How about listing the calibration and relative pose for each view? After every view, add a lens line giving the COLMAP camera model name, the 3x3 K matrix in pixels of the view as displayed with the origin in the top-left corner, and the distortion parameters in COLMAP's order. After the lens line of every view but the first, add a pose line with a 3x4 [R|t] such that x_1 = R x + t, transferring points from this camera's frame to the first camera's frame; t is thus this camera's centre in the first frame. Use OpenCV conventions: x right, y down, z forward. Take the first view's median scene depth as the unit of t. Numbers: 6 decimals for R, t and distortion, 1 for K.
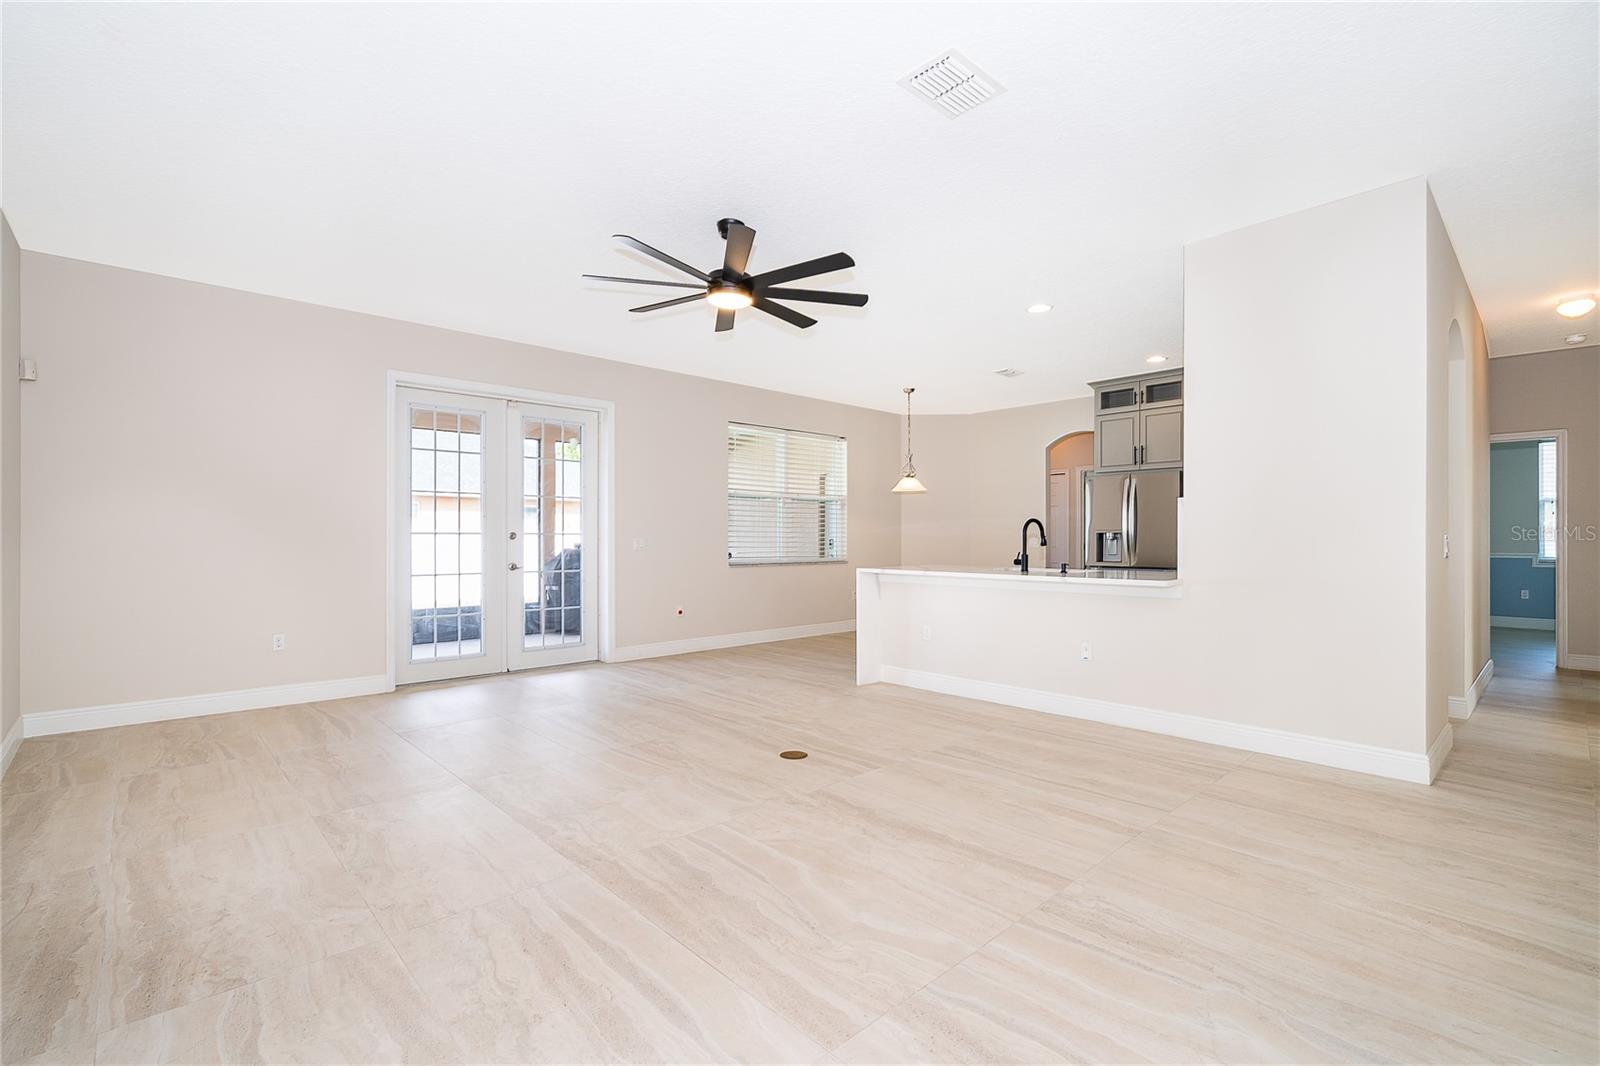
lens RADIAL K [[715.8, 0, 796.1], [0, 715.8, 527.6], [0, 0, 1]] dist [-0.000929, -0.000412]
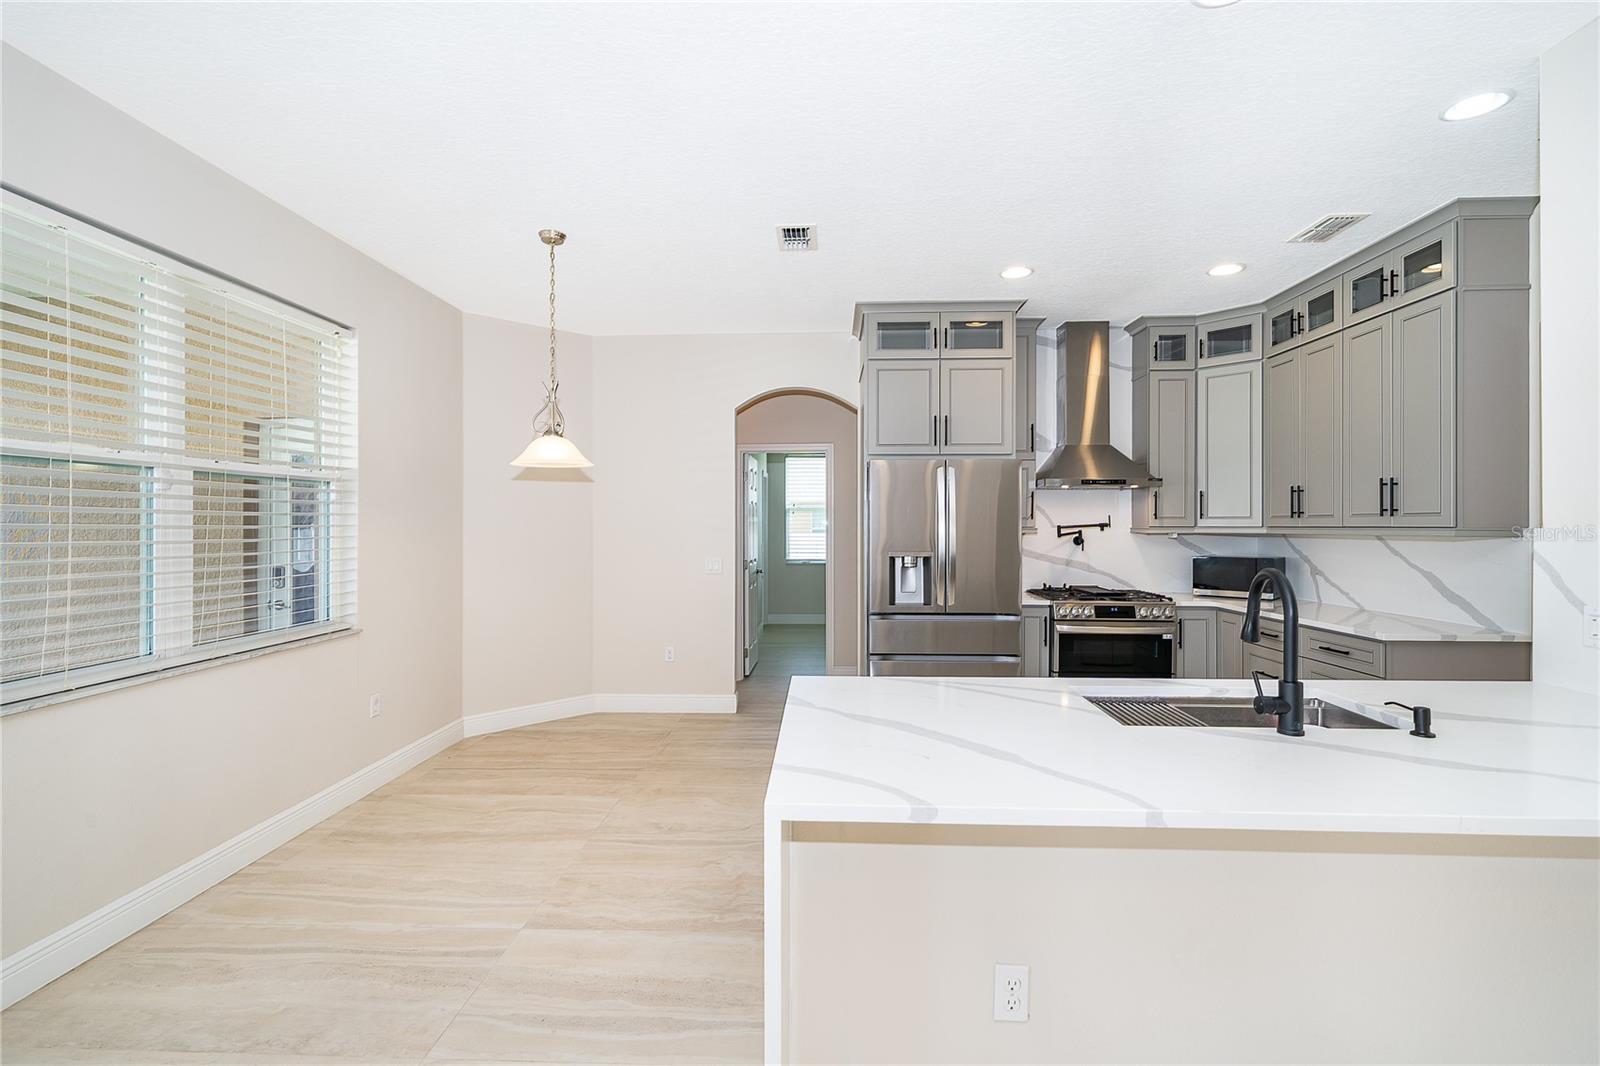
lens RADIAL K [[715.8, 0, 796.1], [0, 715.8, 527.6], [0, 0, 1]] dist [-0.000929, -0.000412]
pose [[0.710034, -0.002722, 0.704162, -0.090747], [-0.010774, 0.999833, 0.014730, -0.046302], [-0.704085, -0.018045, 0.709887, 1.212144]]
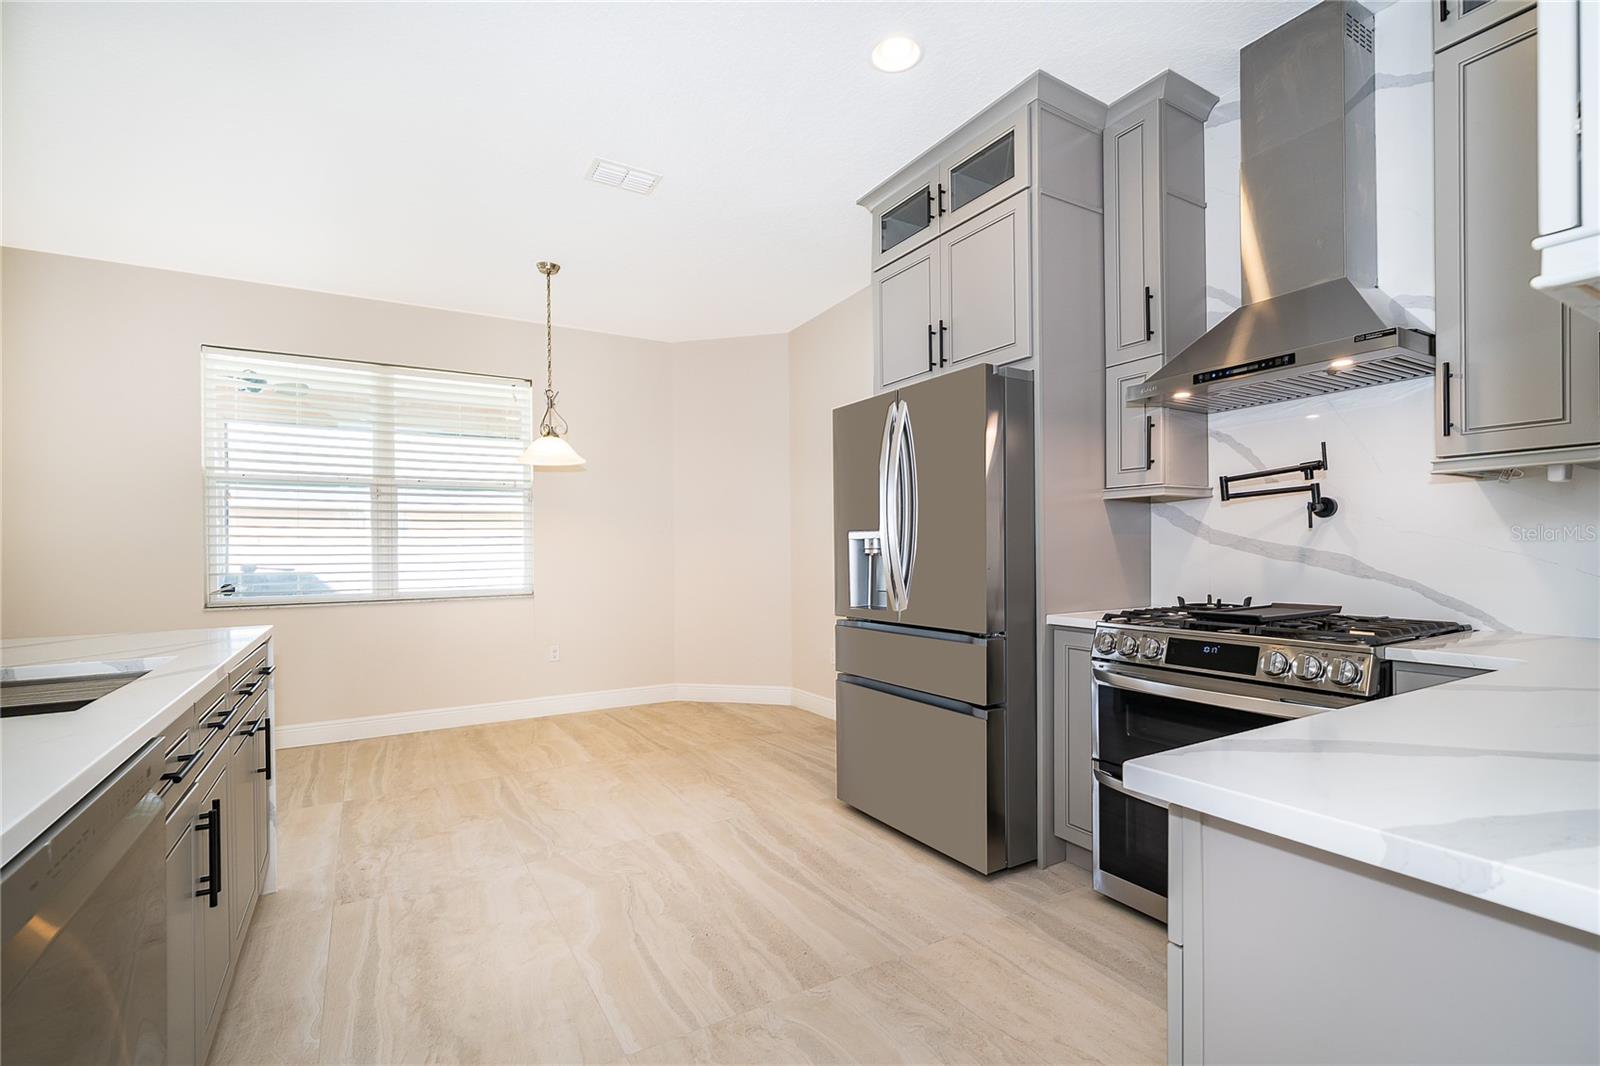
lens RADIAL K [[719.8, 0, 795.1], [0, 719.8, 556.2], [0, 0, 1]] dist [-0.002307, -0.000290]
pose [[0.978264, -0.009185, -0.207160, 0.908987], [0.013944, 0.999671, 0.021524, 0.014545], [0.206895, -0.023945, 0.978070, 1.095781]]
